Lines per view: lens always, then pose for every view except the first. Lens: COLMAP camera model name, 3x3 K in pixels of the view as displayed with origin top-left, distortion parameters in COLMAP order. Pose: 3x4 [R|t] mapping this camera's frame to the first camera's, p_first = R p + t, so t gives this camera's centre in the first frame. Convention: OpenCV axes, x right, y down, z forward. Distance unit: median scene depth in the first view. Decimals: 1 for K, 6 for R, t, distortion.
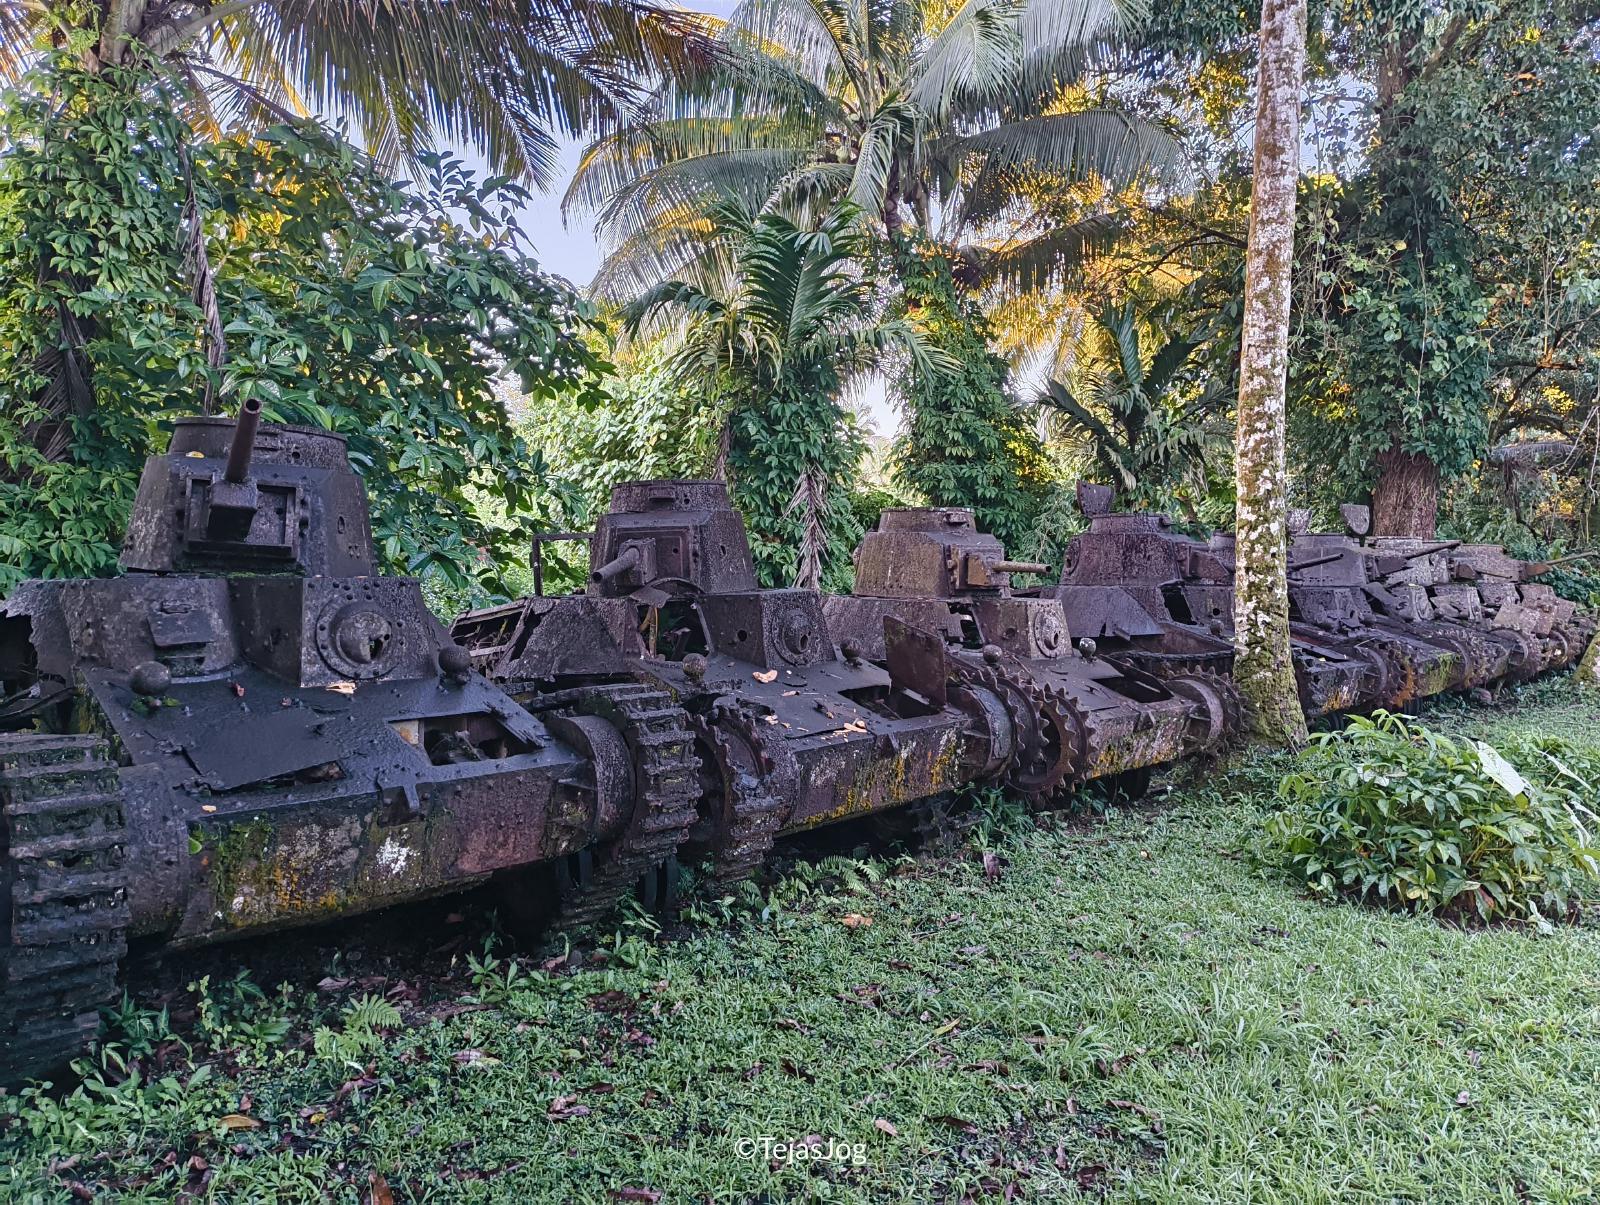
lens RADIAL K [[1096.9, 0, 800.0], [0, 1096.9, 602.5], [0, 0, 1]] dist [0.060877, -0.069233]
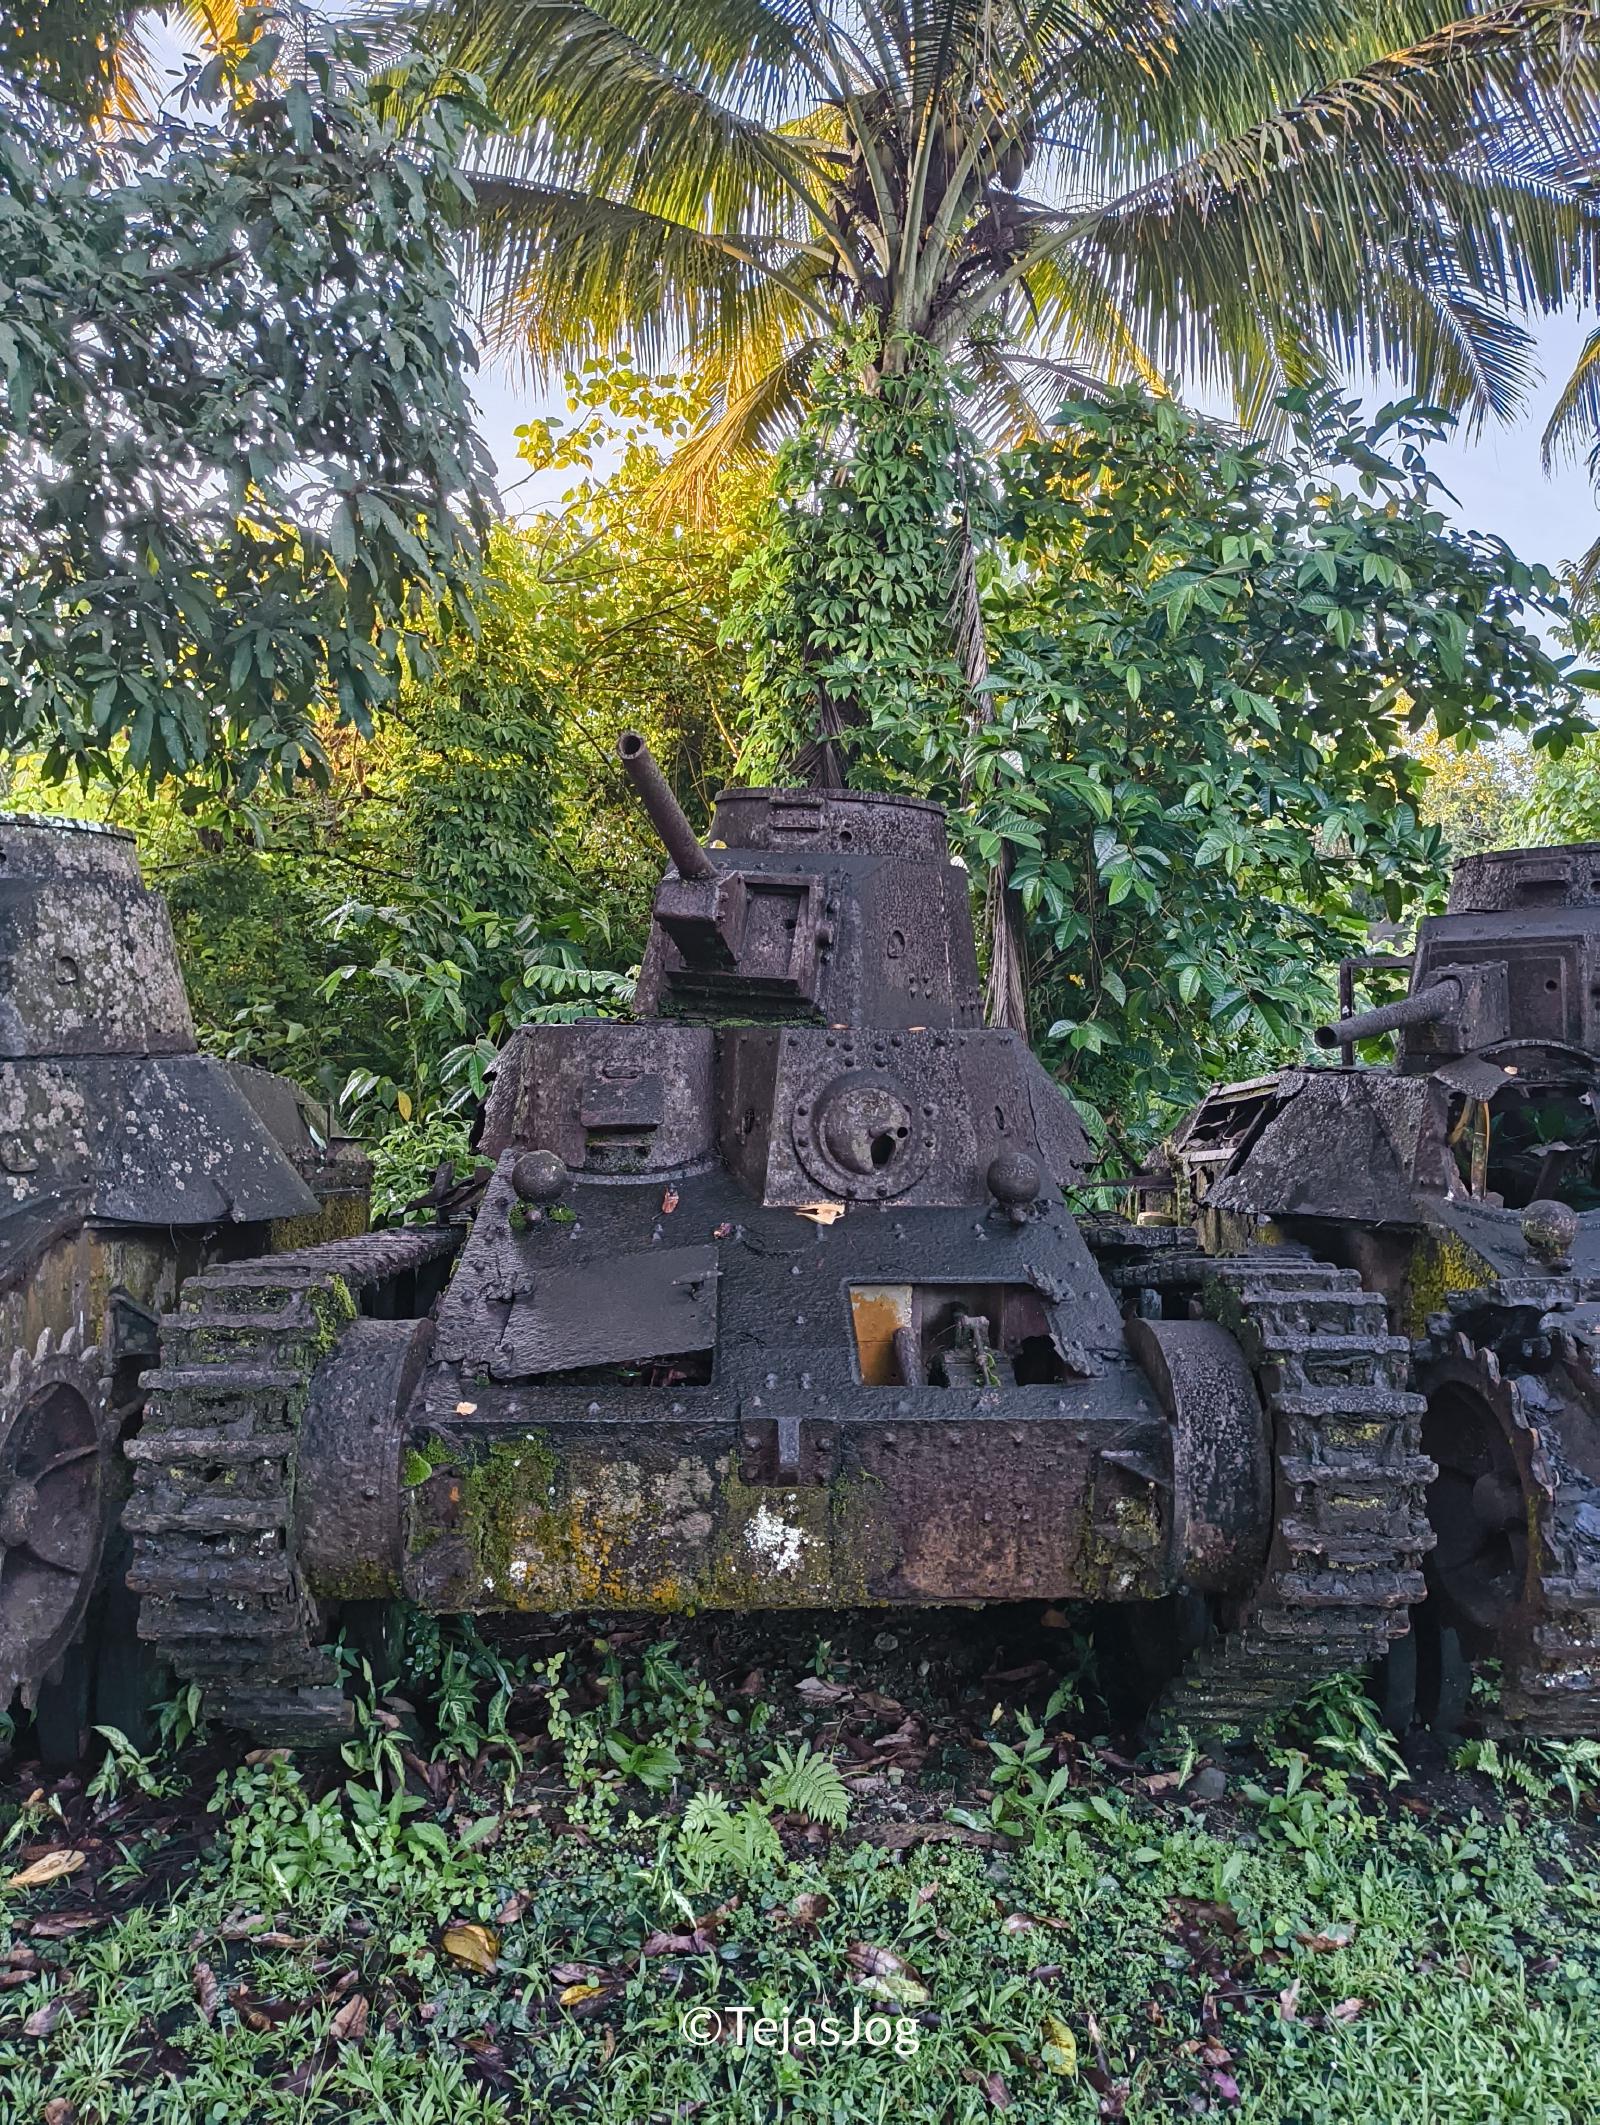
lens RADIAL K [[1456.9, 0, 790.5], [0, 1456.9, 1071.7], [0, 0, 1]] dist [0.060877, -0.069233]
pose [[0.757169, 0.037720, -0.652129, 0.078911], [-0.031328, 0.999279, 0.021426, -0.014296], [0.652467, 0.004207, 0.757805, 0.343905]]
